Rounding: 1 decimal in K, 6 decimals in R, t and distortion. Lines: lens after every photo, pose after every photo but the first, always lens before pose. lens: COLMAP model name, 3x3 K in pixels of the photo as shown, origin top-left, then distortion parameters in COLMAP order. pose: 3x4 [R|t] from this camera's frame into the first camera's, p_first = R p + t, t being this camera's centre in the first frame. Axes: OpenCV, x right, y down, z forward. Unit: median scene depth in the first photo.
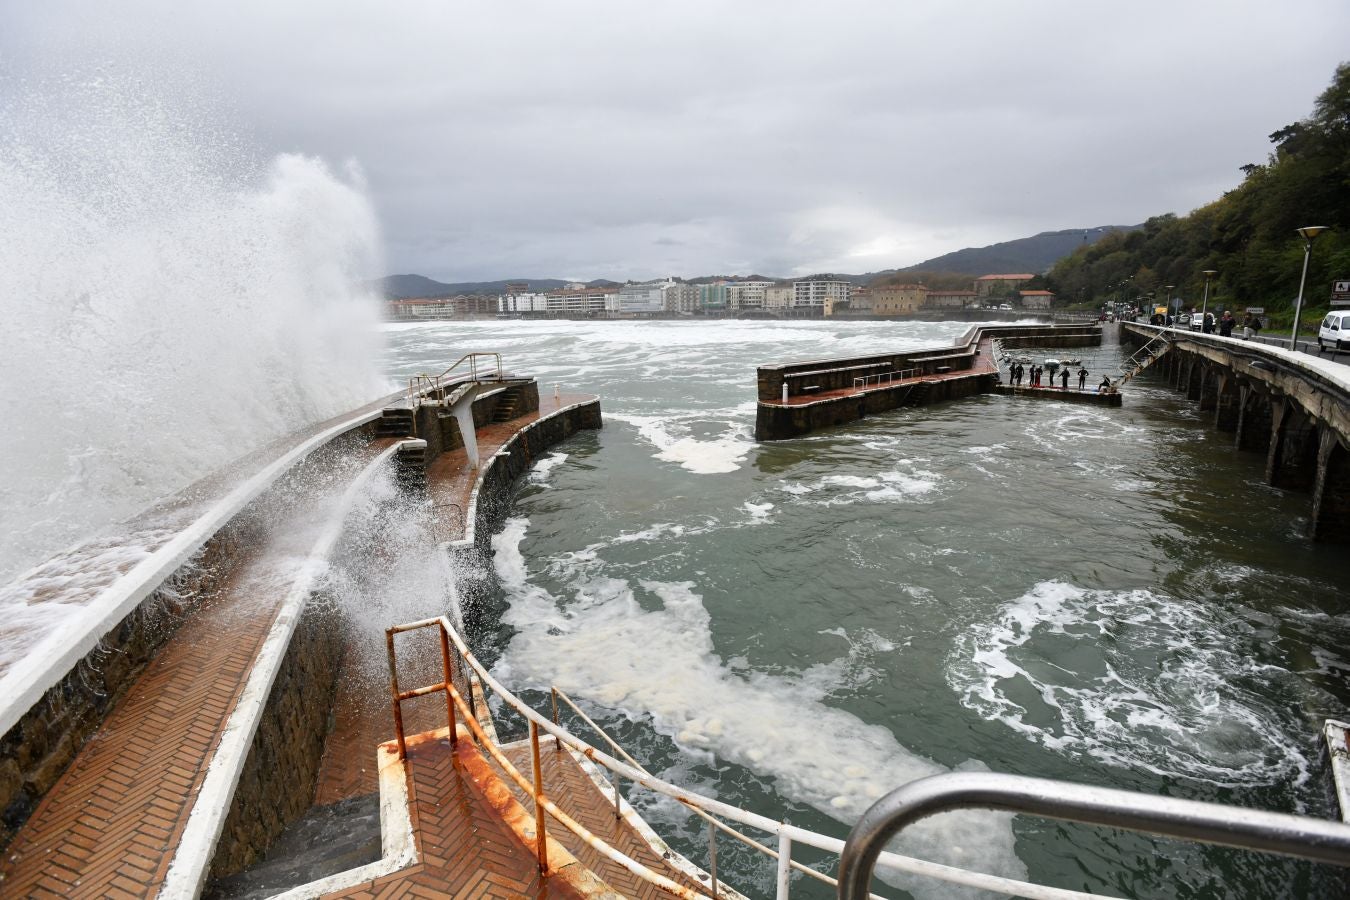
lens RADIAL K [[657.4, 0, 688.8], [0, 657.4, 445.0], [0, 0, 1]] dist [-0.034686, 0.010375]
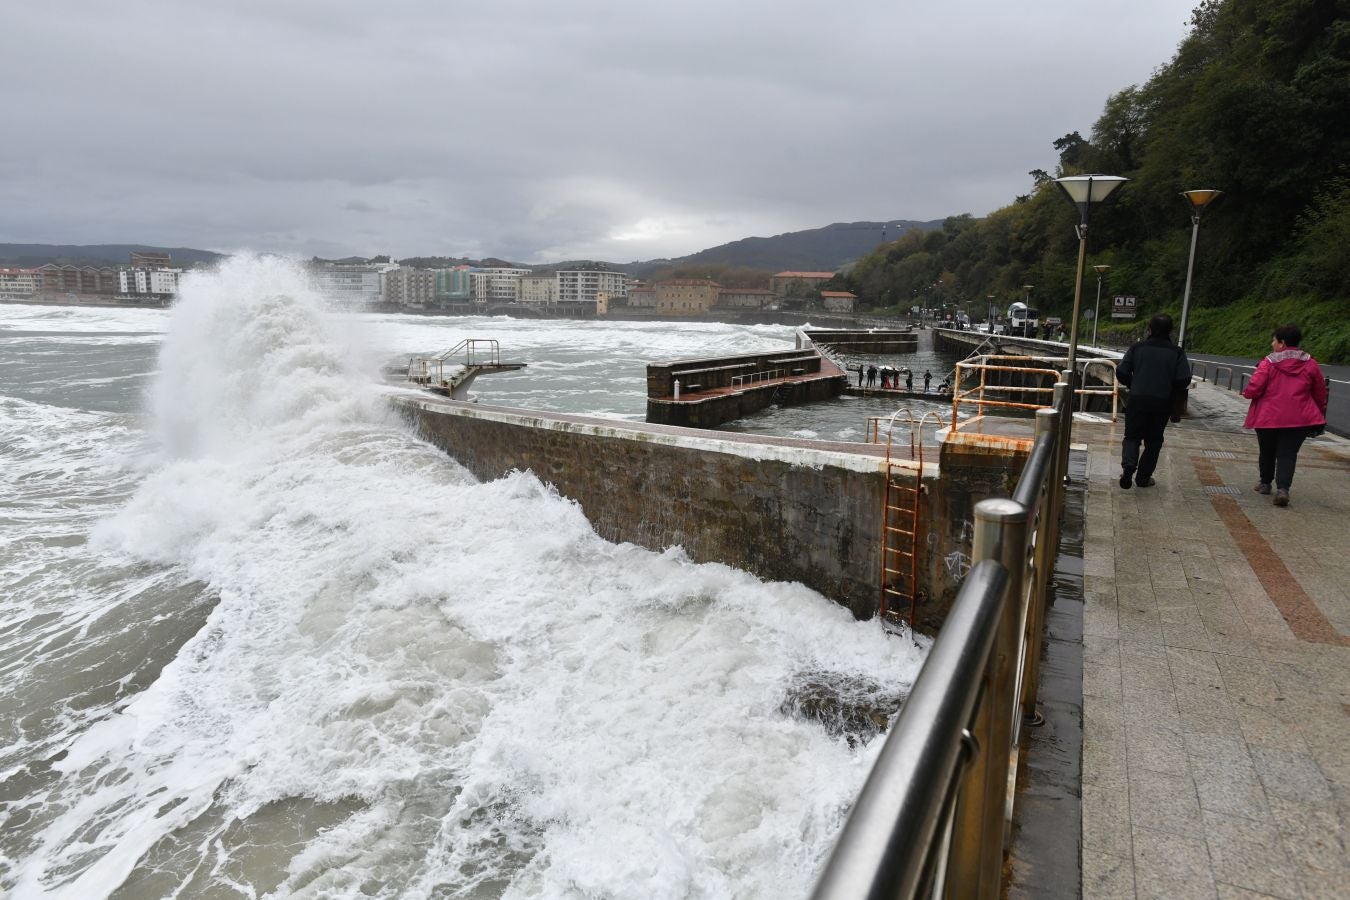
lens RADIAL K [[874.0, 0, 690.3], [0, 874.0, 443.1], [0, 0, 1]] dist [-0.017723, 0.025851]
pose [[0.946228, -0.016693, 0.323070, -0.041010], [0.031784, 0.998633, -0.041492, 0.008872], [-0.321936, 0.049530, 0.945465, -0.040806]]
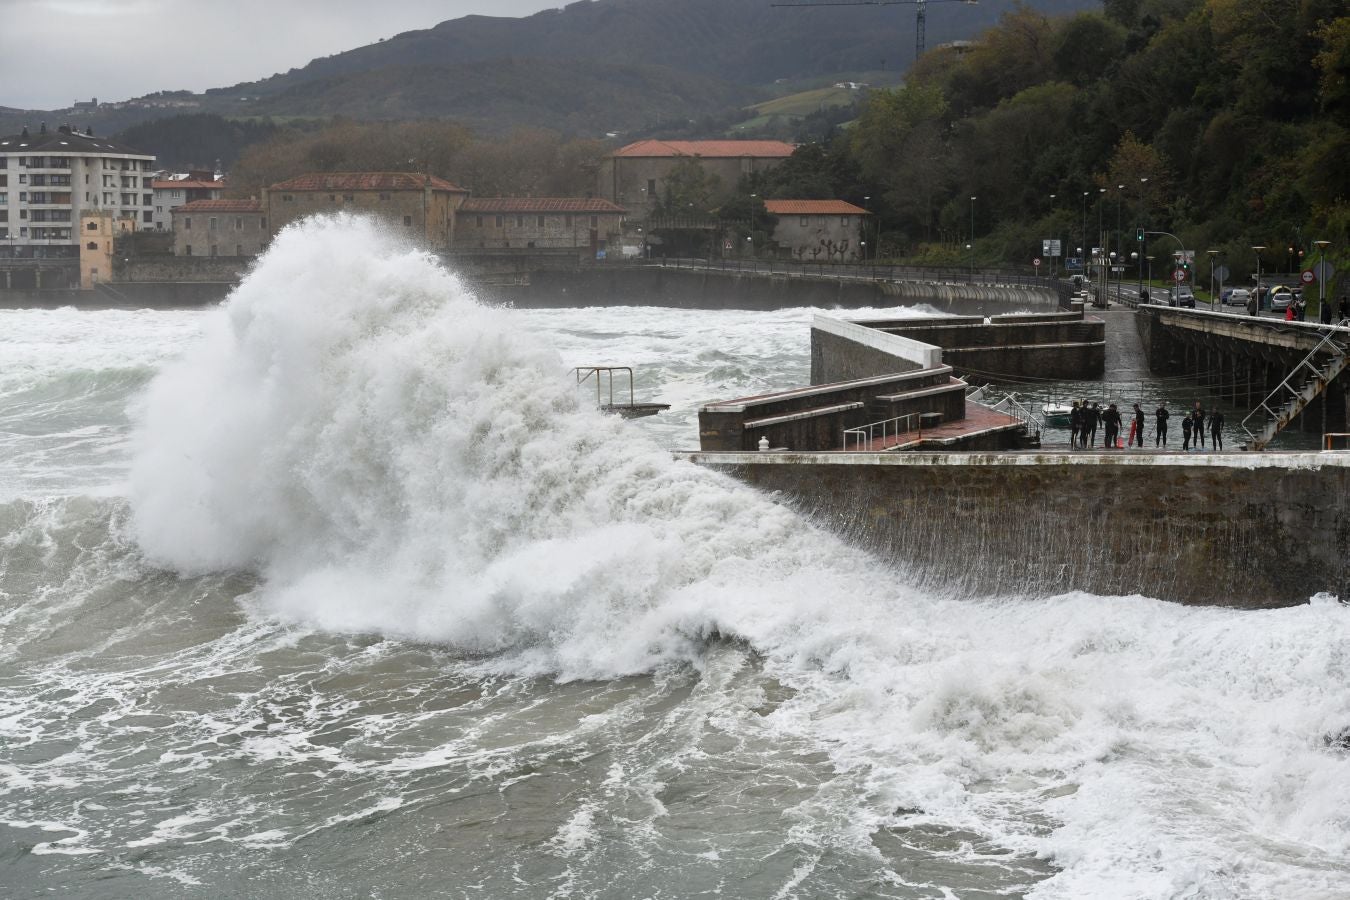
lens RADIAL K [[2954.0, 0, 672.0], [0, 2954.0, 452.5], [0, 0, 1]] dist [-0.036933, 0.000000]
pose [[0.890731, -0.022035, 0.453997, -0.146077], [0.083125, 0.989876, -0.115045, 0.026642], [-0.446866, 0.140213, 0.883545, -0.150545]]
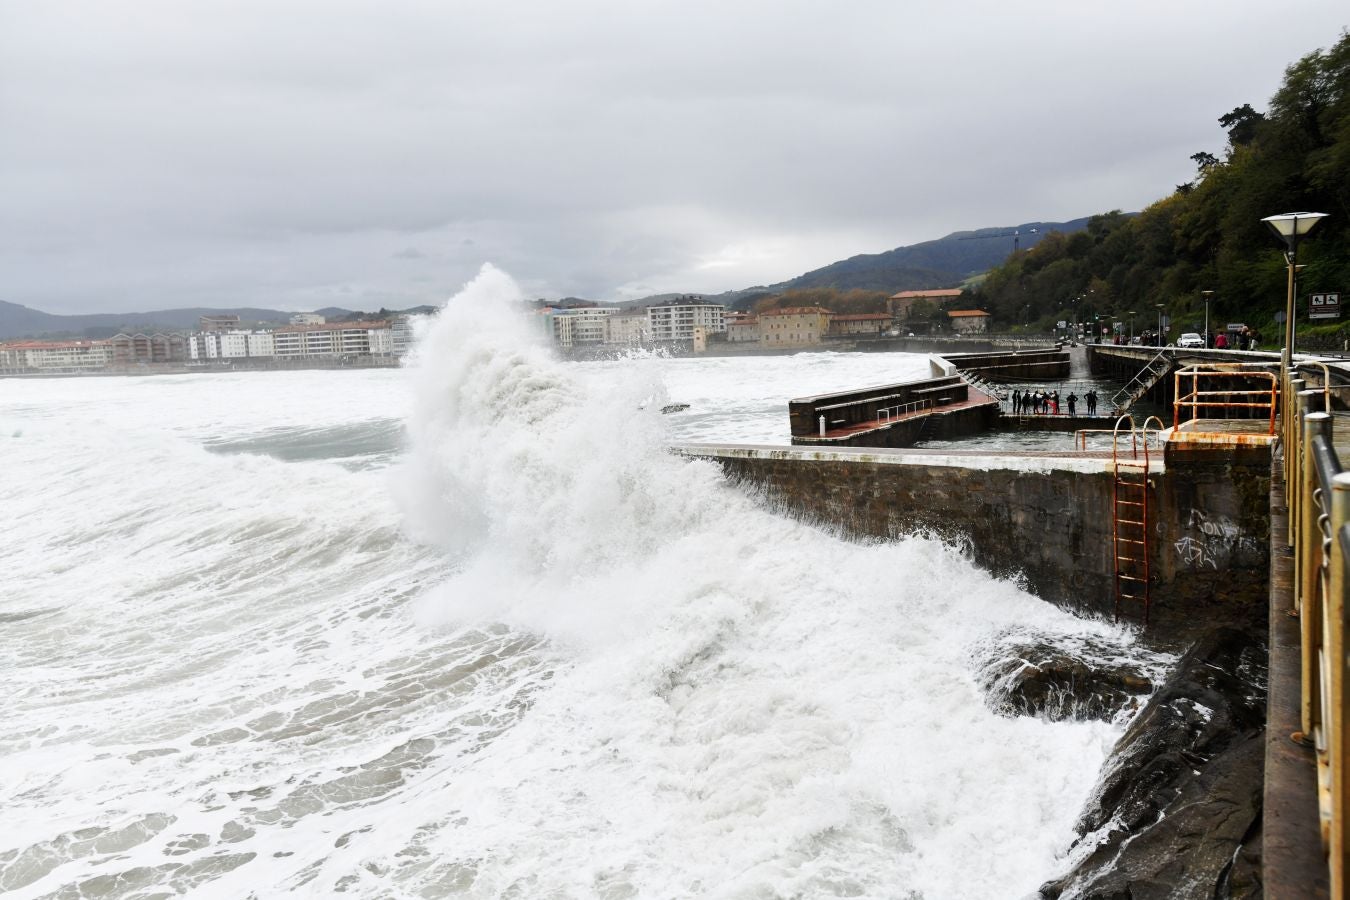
lens RADIAL K [[996.2, 0, 693.9], [0, 996.2, 441.7], [0, 0, 1]] dist [0.009586, 0.048880]
pose [[0.973290, -0.047801, 0.224547, -0.055052], [0.071948, 0.992321, -0.100611, 0.011413], [-0.218013, 0.114079, 0.969255, -0.054104]]
